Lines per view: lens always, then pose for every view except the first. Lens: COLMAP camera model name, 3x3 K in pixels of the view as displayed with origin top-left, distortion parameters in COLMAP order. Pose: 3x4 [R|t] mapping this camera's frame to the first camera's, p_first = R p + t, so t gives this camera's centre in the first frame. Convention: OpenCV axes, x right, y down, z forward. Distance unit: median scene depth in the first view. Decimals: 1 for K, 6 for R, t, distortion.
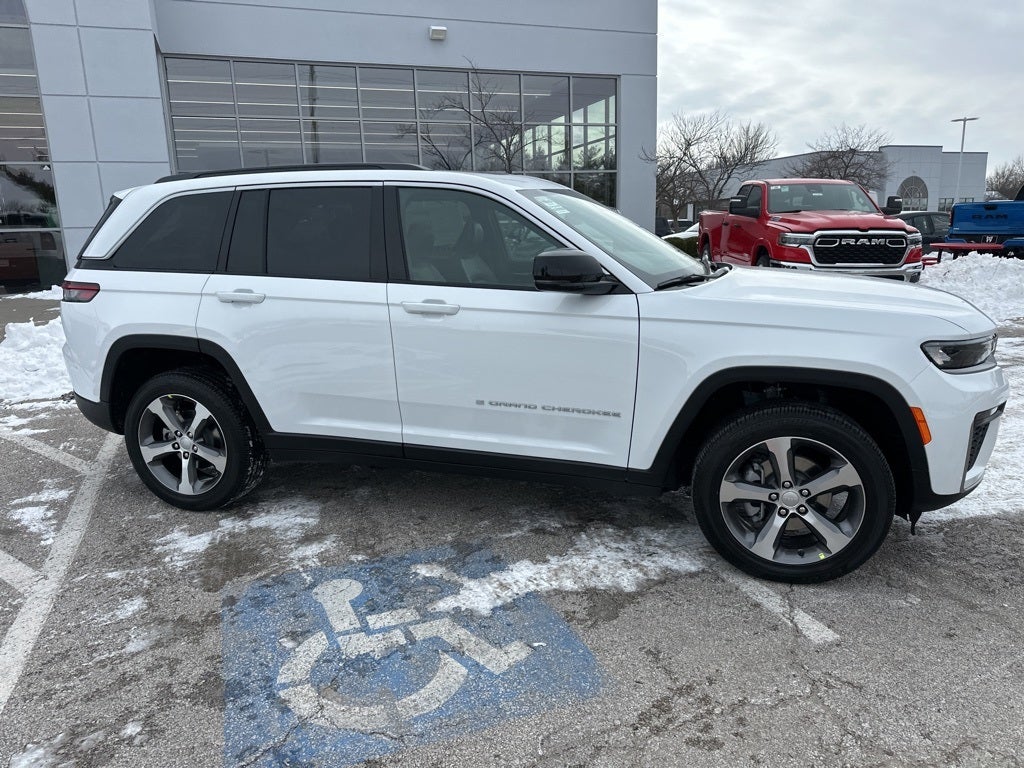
lens RADIAL K [[718.2, 0, 510.0], [0, 718.2, 383.7], [0, 0, 1]] dist [0.043224, -0.050793]
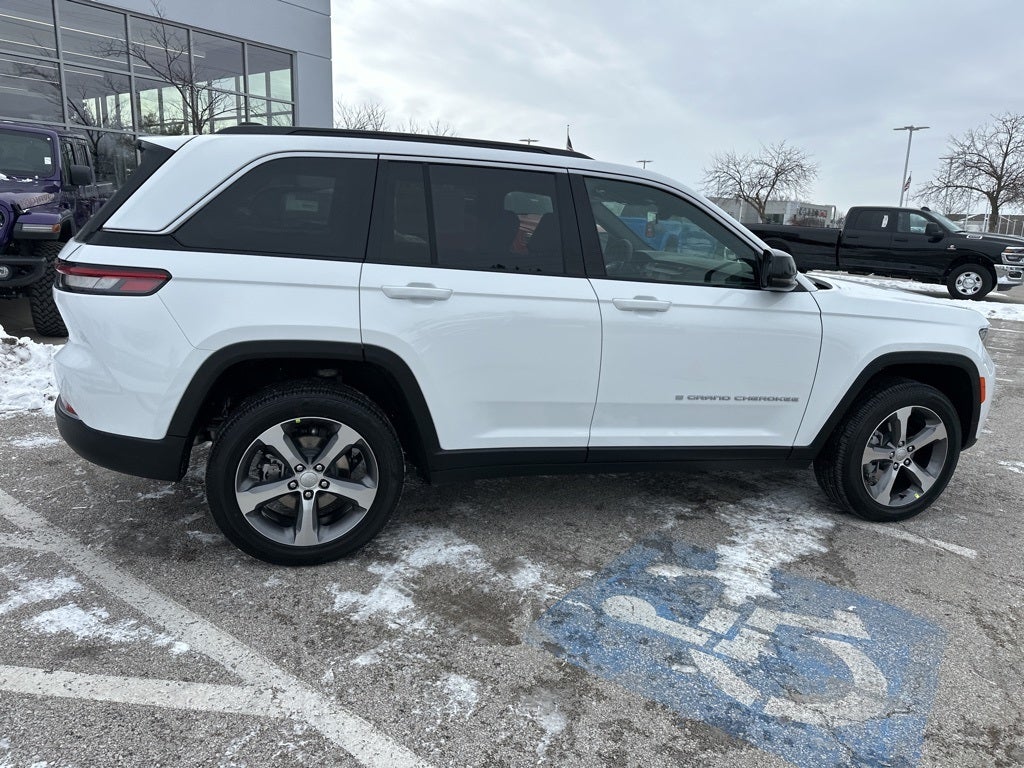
lens RADIAL K [[719.2, 0, 510.7], [0, 719.2, 376.6], [0, 0, 1]] dist [0.039463, -0.044710]
pose [[0.835890, -0.055485, 0.546085, -0.805855], [0.051612, 0.998415, 0.022443, -0.039521], [-0.546465, 0.009425, 0.837429, 0.279728]]
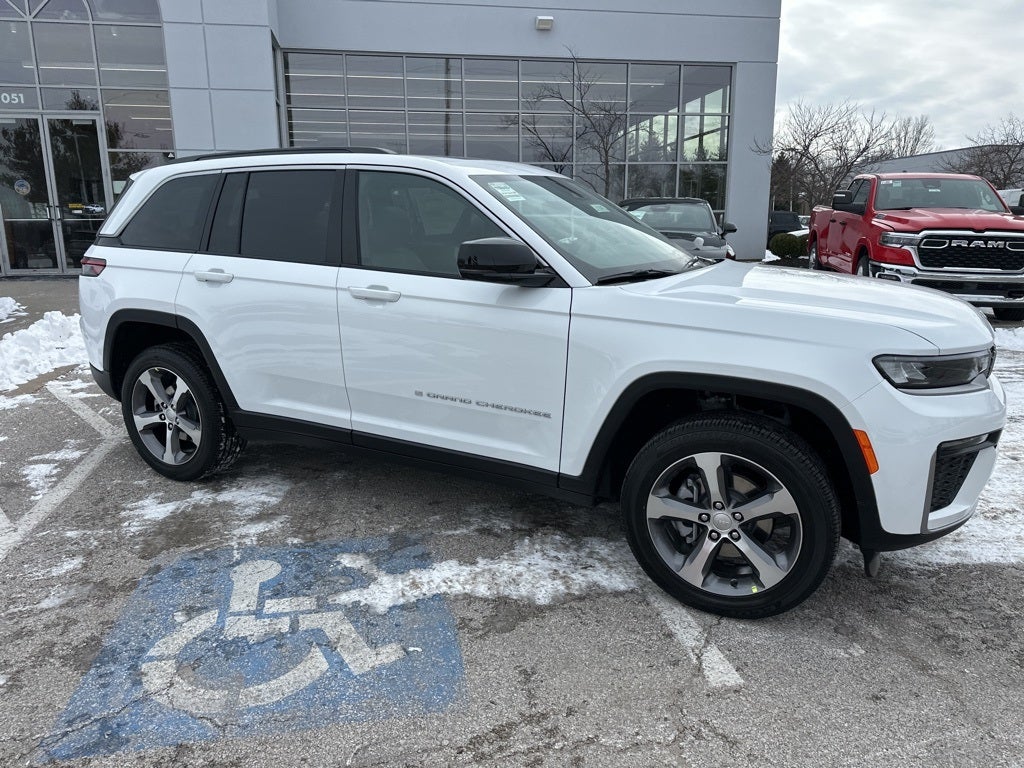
lens RADIAL K [[719.2, 0, 510.7], [0, 719.2, 376.6], [0, 0, 1]] dist [0.039463, -0.044710]
pose [[0.983575, 0.059756, -0.170322, 0.248766], [-0.059690, 0.998202, 0.005511, -0.009590], [0.170346, 0.004746, 0.985373, 0.061830]]
